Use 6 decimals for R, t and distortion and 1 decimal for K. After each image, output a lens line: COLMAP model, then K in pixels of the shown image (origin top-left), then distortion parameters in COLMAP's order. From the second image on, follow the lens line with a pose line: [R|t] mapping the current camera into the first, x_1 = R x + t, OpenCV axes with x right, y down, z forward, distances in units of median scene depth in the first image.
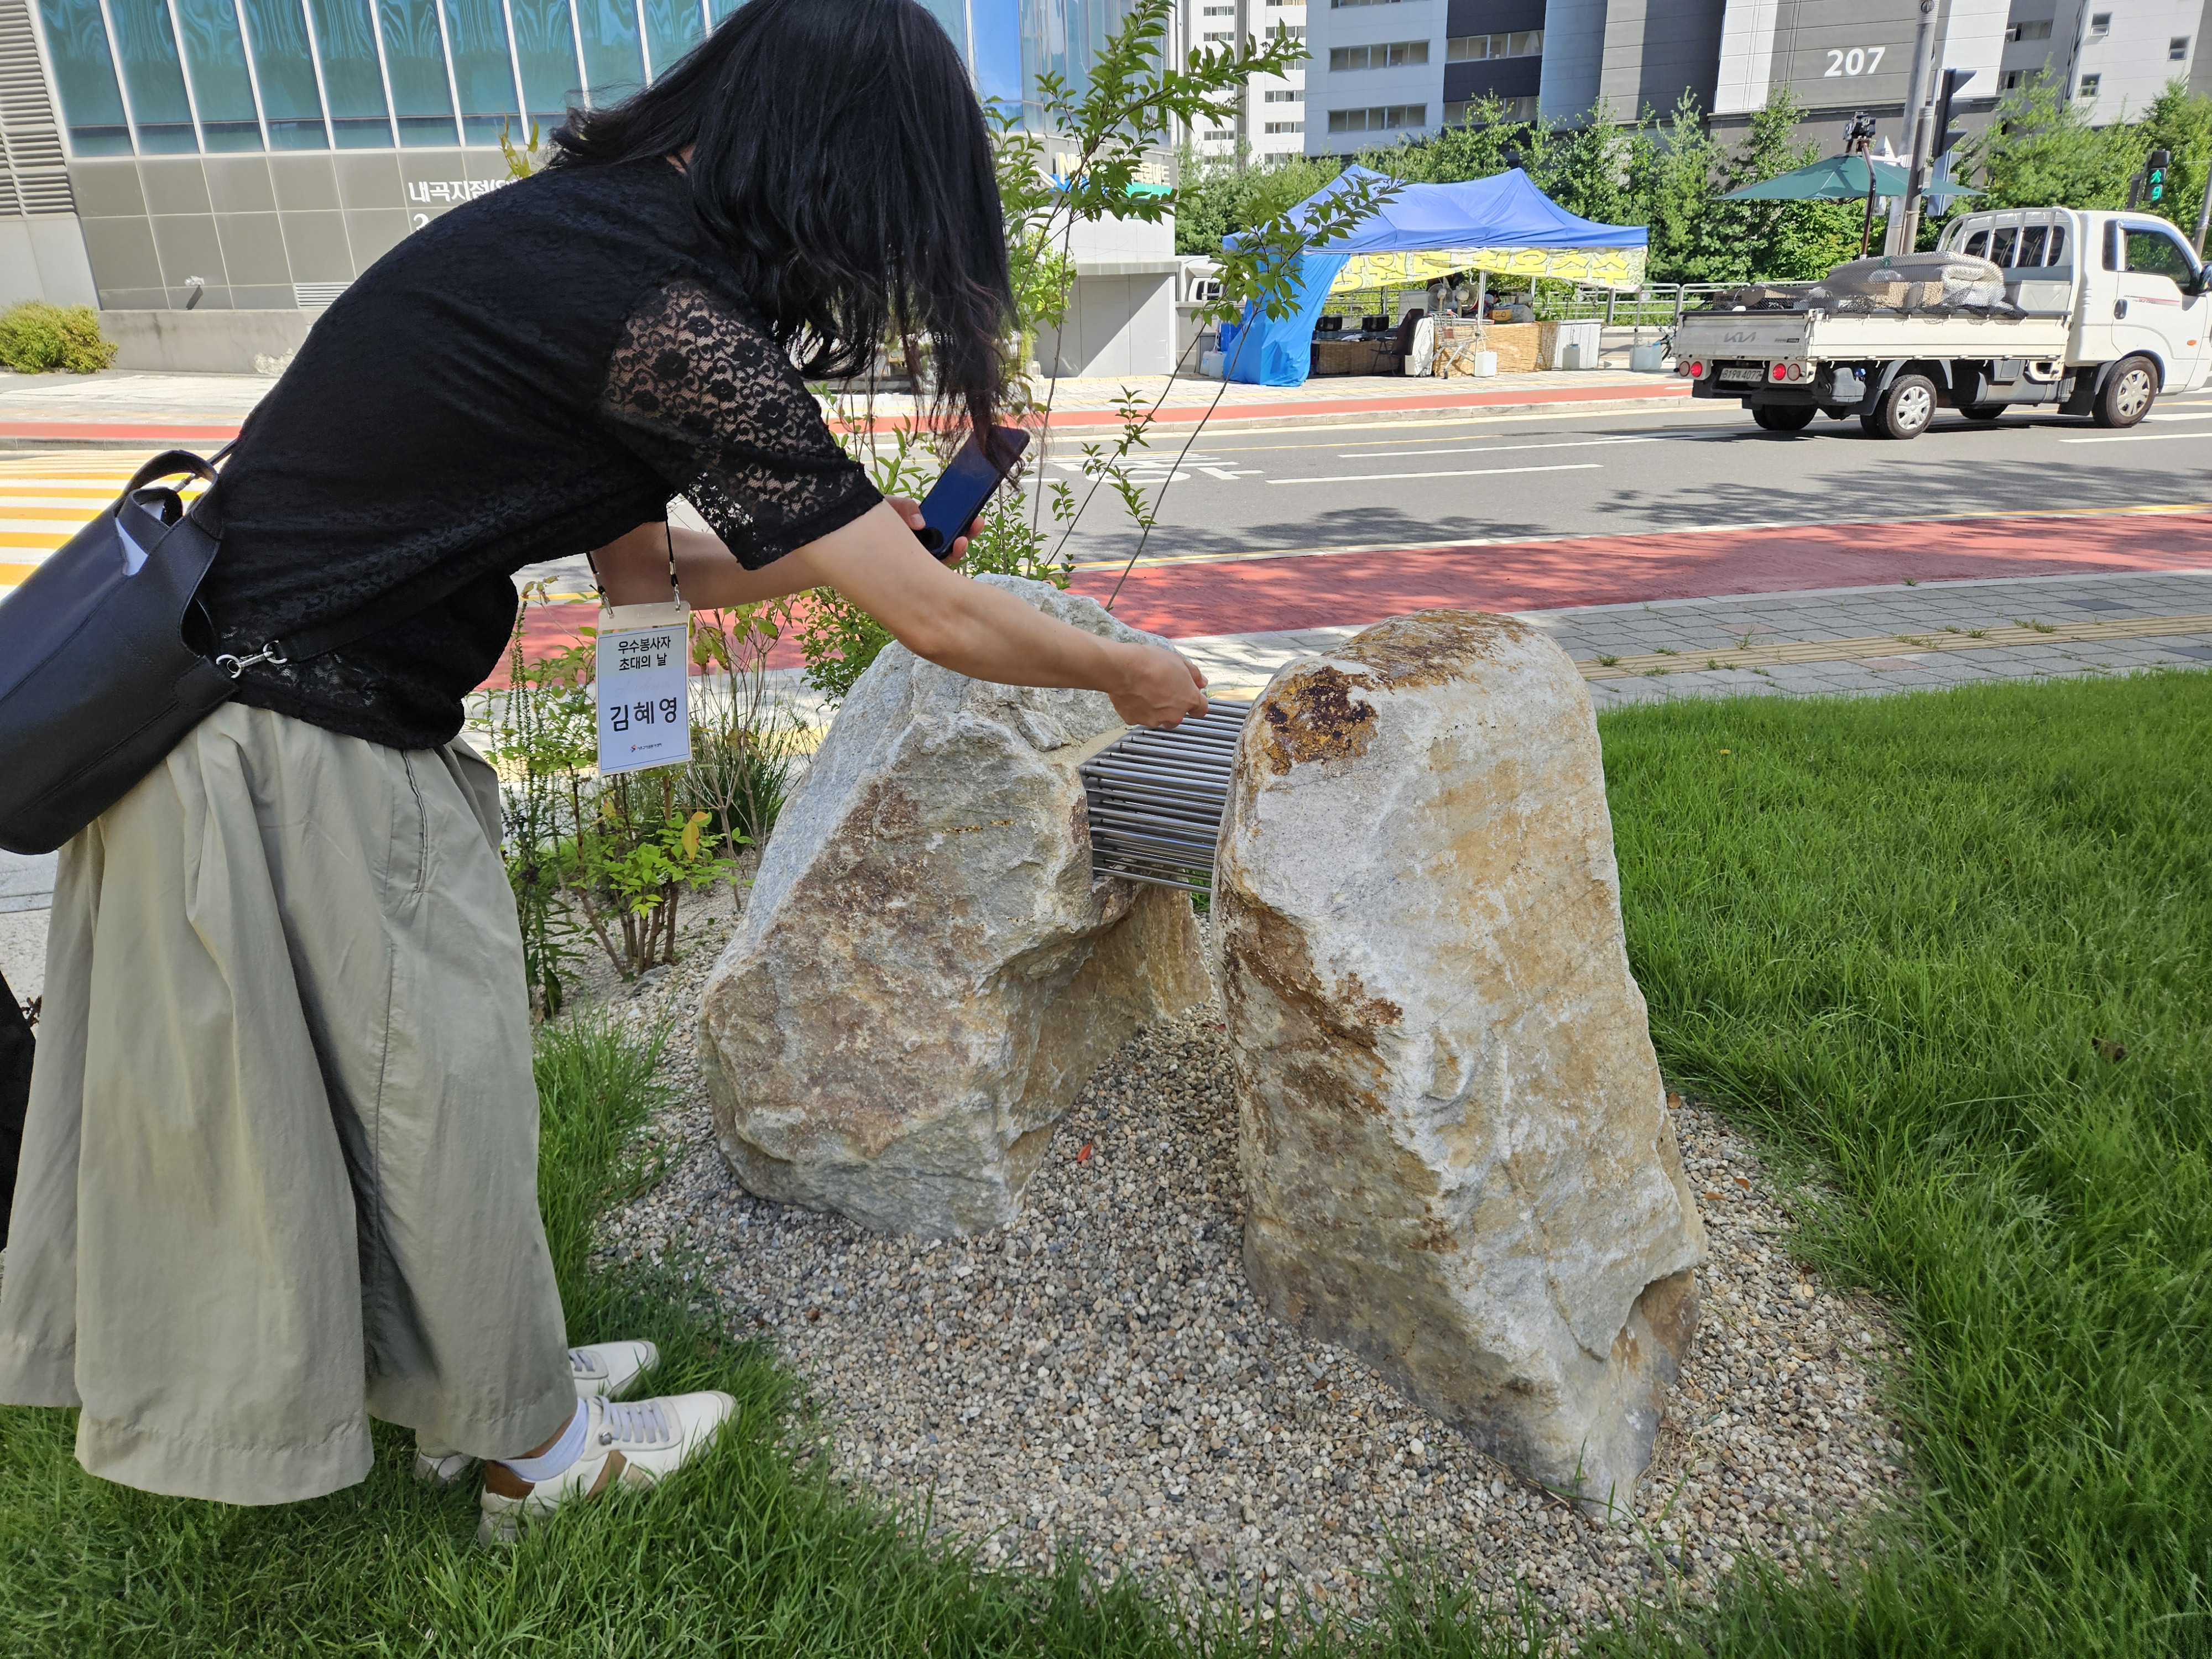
lens RADIAL K [[1466.7, 0, 1113.5], [0, 1466.7, 850.5], [0, 0, 1]] dist [0.093214, -0.100635]
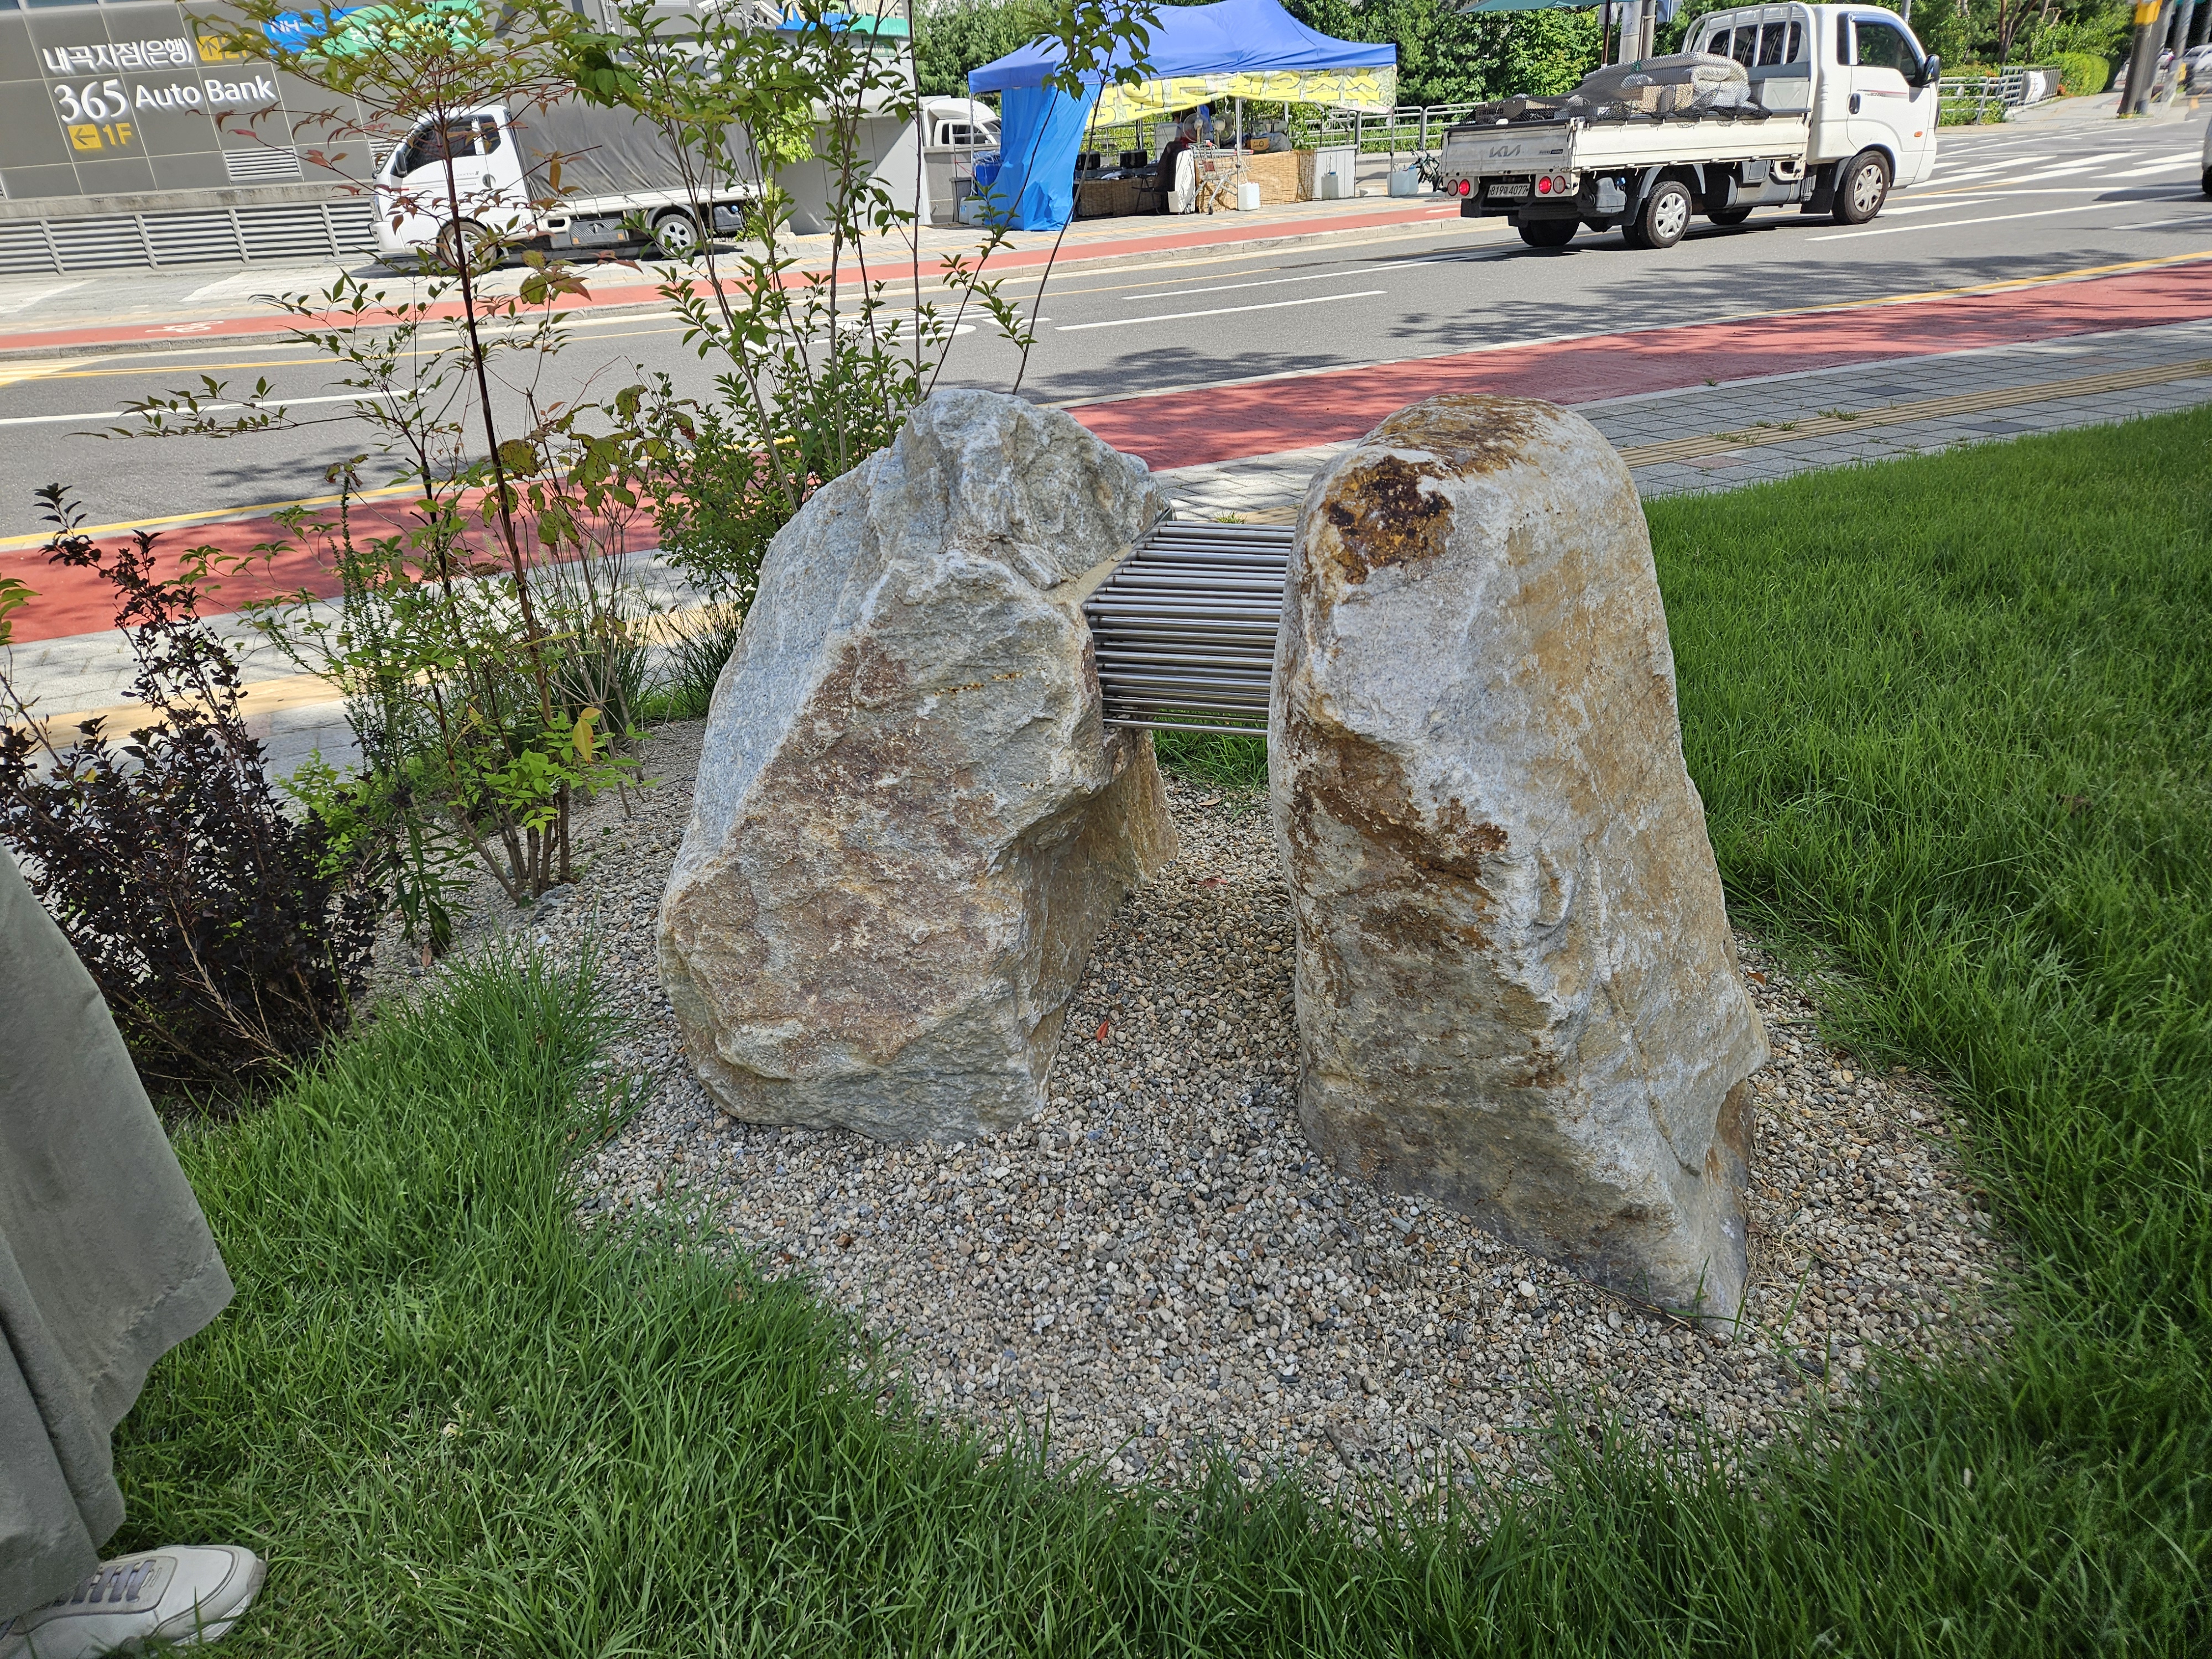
lens RADIAL K [[1466.7, 0, 1113.5], [0, 1466.7, 850.5], [0, 0, 1]] dist [0.093214, -0.100635]
pose [[0.986966, -0.107842, 0.119451, -0.125514], [0.096899, 0.990852, 0.093930, 0.008026], [-0.128488, -0.081131, 0.988387, 0.108034]]
